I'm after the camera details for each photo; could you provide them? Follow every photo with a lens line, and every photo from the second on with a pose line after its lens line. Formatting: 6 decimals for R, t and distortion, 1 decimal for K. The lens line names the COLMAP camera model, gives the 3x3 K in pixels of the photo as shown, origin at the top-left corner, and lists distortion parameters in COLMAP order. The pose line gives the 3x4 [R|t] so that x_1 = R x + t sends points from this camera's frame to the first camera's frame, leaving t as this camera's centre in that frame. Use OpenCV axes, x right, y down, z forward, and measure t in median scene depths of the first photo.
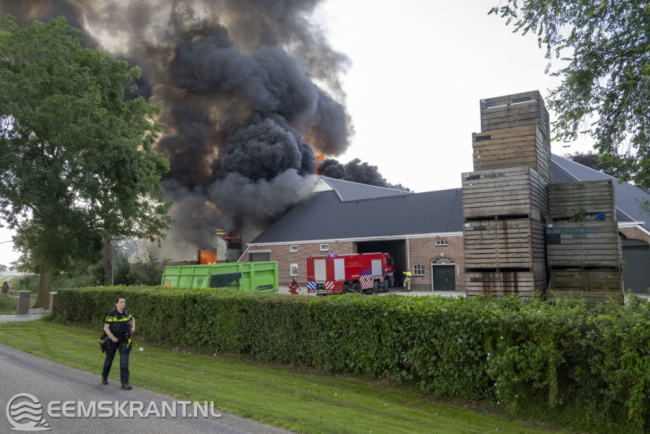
lens RADIAL K [[576.2, 0, 325.0], [0, 576.2, 217.0], [0, 0, 1]] dist [-0.004380, -0.001524]
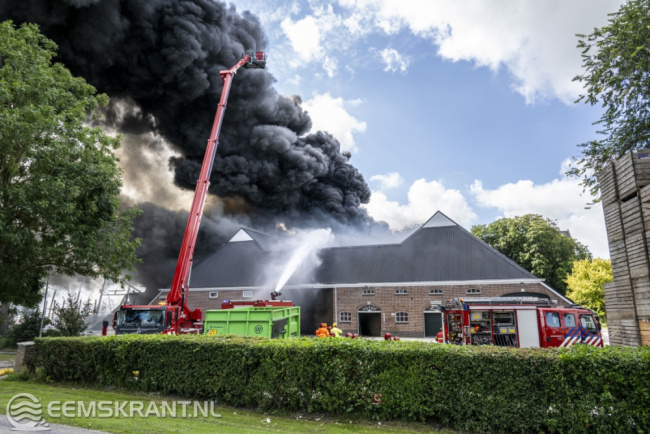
lens RADIAL K [[480.8, 0, 325.0], [0, 480.8, 217.0], [0, 0, 1]] dist [0.010863, 0.003081]
pose [[0.945894, 0.073870, 0.315956, -0.199530], [-0.038047, 0.992274, -0.118087, 0.014539], [-0.322238, 0.099677, 0.941396, 0.147415]]
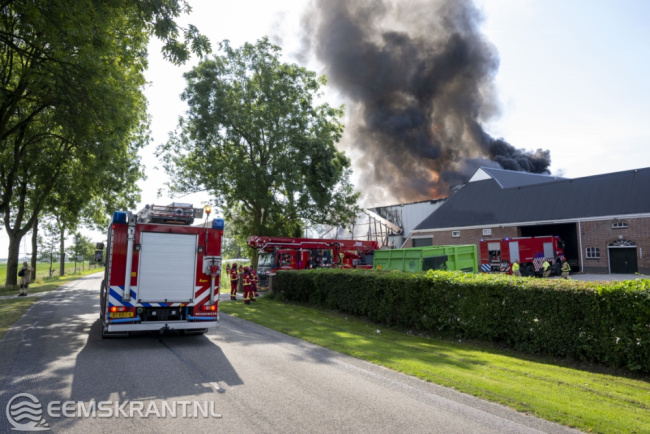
lens RADIAL K [[483.7, 0, 316.1], [0, 483.7, 218.2], [0, 0, 1]] dist [0.001253, 0.003002]
pose [[0.961991, -0.025796, -0.271860, -0.079362], [0.030608, 0.999441, 0.013476, 0.006347], [0.271360, -0.021285, 0.962242, 0.064269]]
